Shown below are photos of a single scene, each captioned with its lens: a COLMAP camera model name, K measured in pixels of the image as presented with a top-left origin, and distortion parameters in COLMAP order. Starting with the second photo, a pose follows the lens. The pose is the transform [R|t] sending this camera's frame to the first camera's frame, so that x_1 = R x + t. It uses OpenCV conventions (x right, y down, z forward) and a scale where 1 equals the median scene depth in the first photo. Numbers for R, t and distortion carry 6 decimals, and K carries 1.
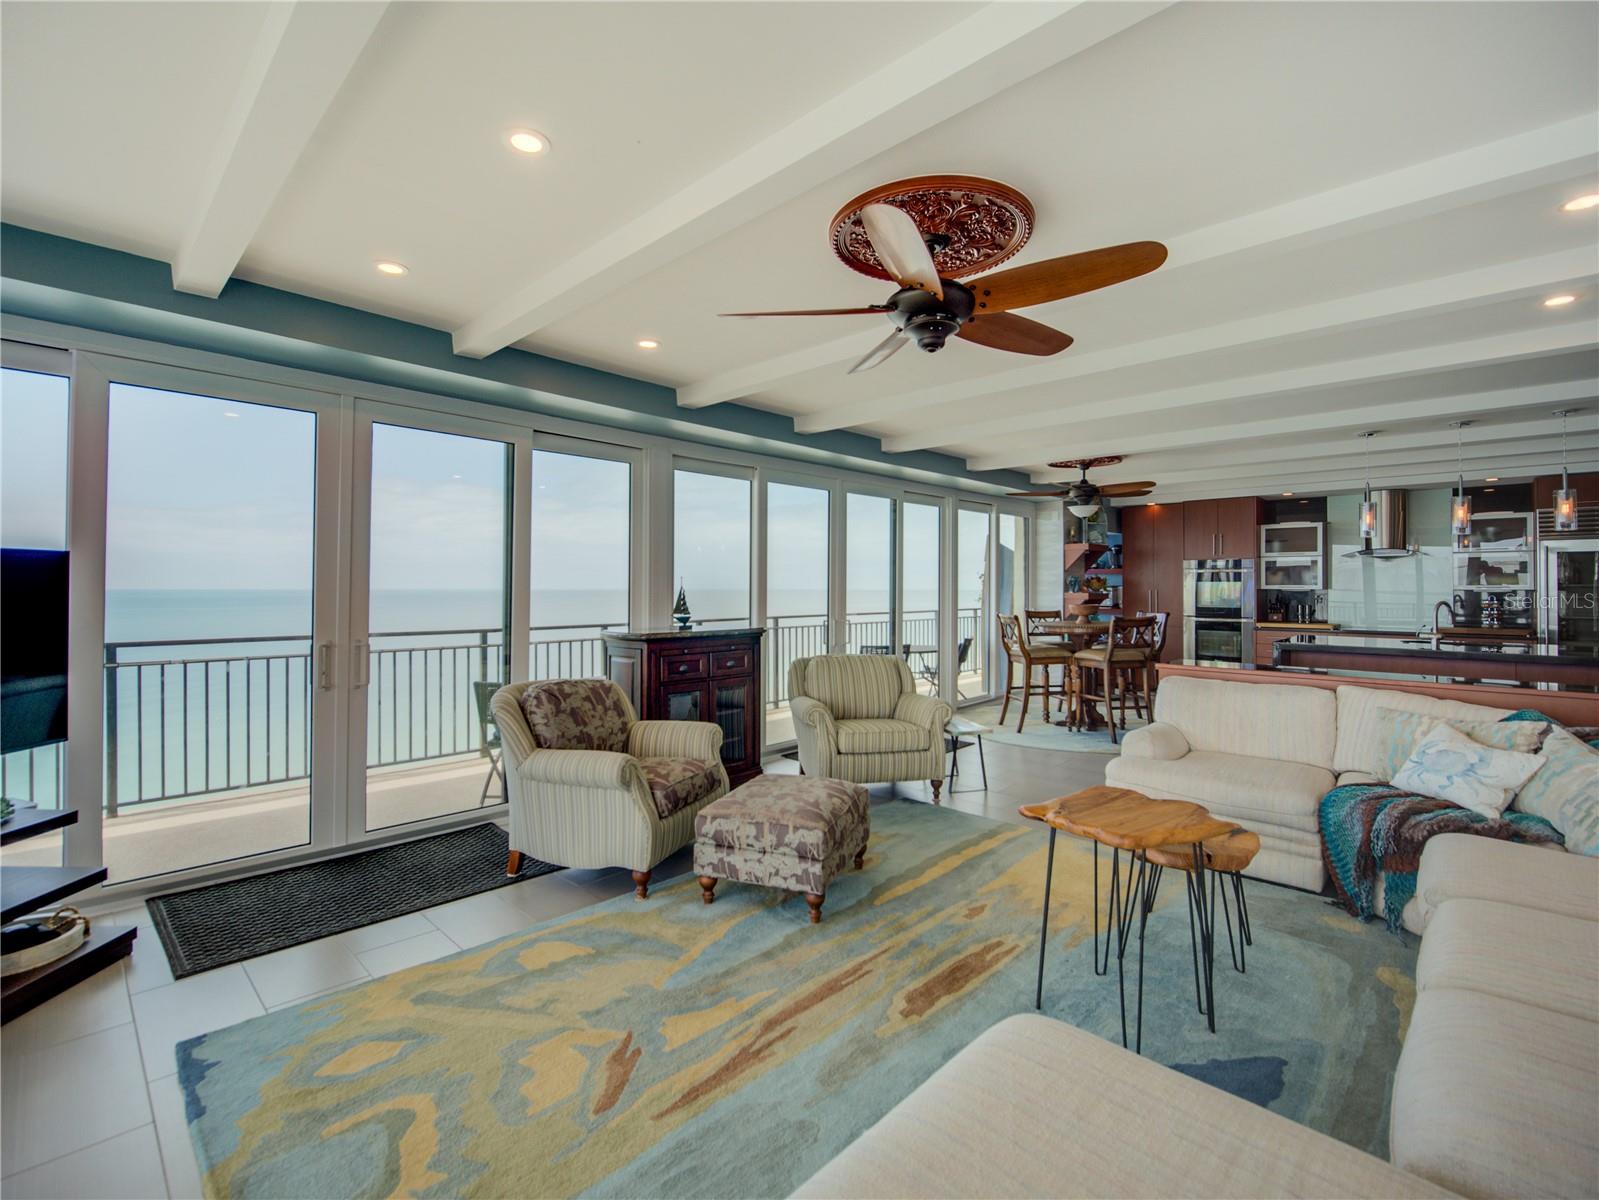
lens RADIAL K [[718.4, 0, 802.2], [0, 718.4, 591.9], [0, 0, 1]] dist [0.003641, -0.003492]
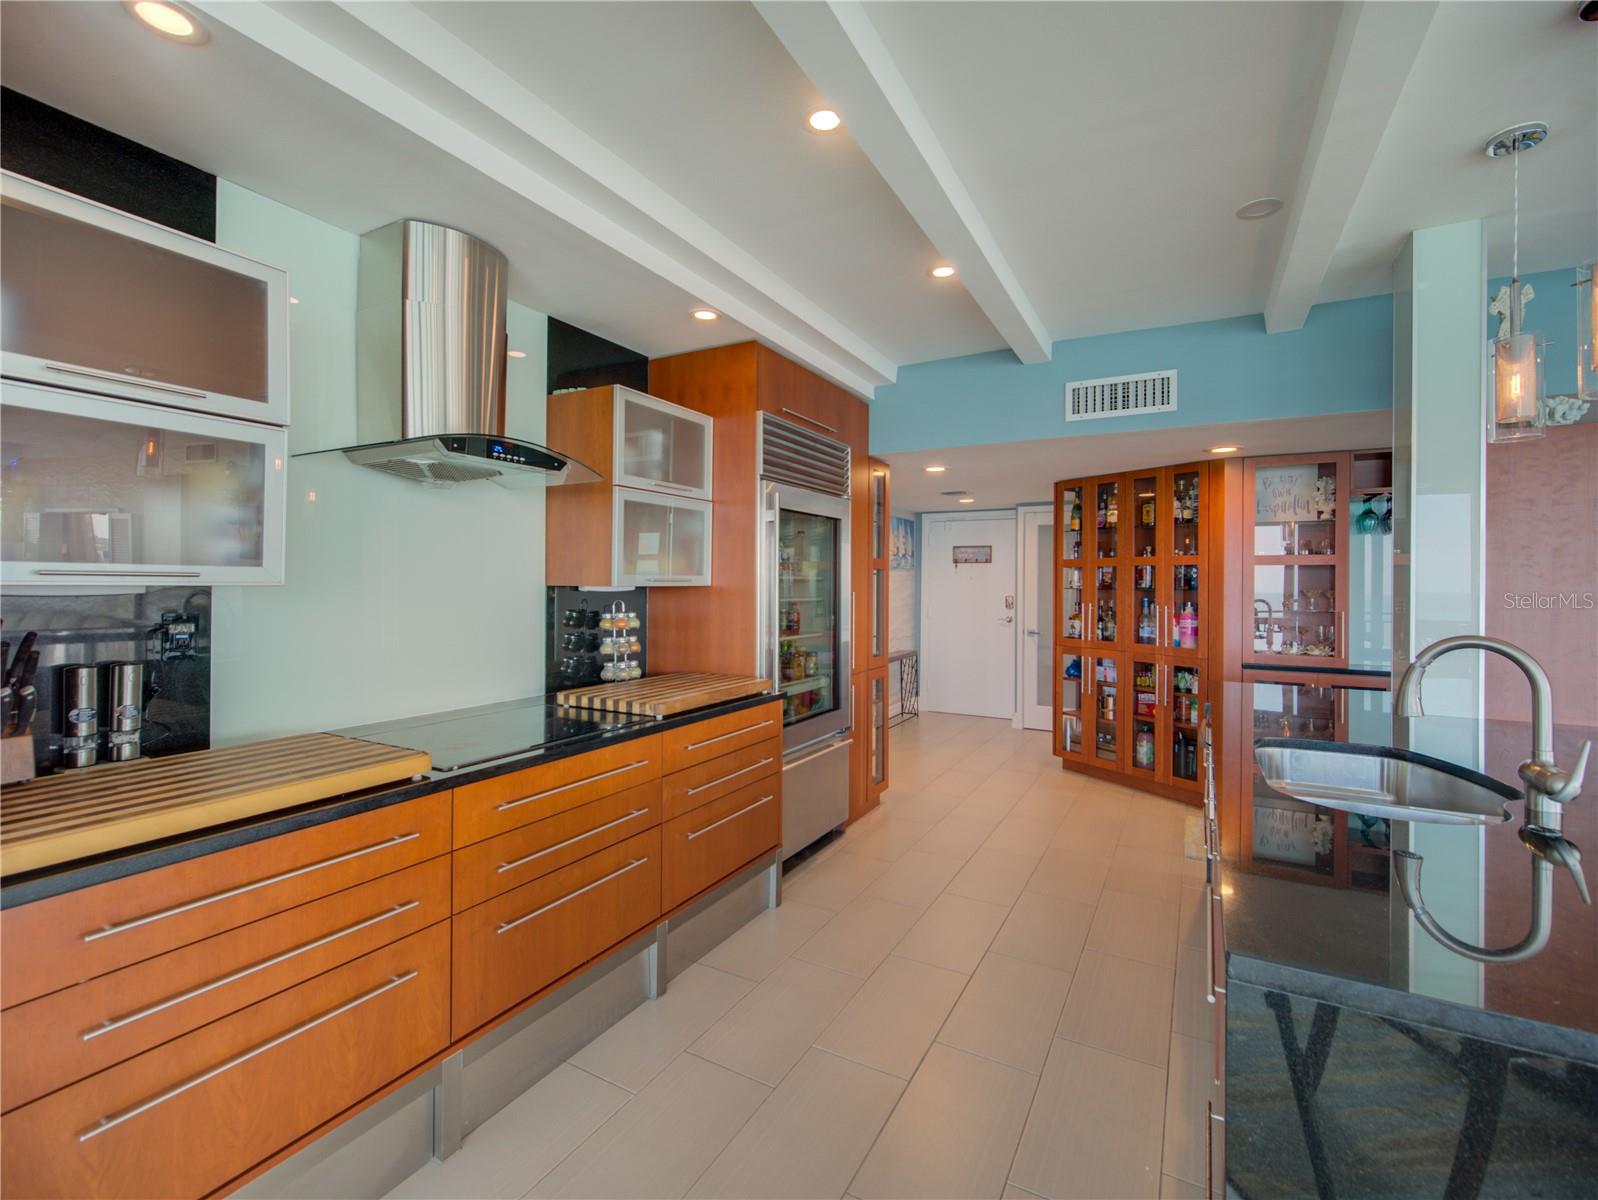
lens RADIAL K [[717.9, 0, 799.8], [0, 717.9, 582.9], [0, 0, 1]] dist [0.003641, -0.003492]
pose [[-0.251462, -0.003128, 0.967862, 1.193924], [-0.000135, 0.999995, 0.003197, -0.011296], [-0.967867, 0.000674, -0.251461, 2.246773]]
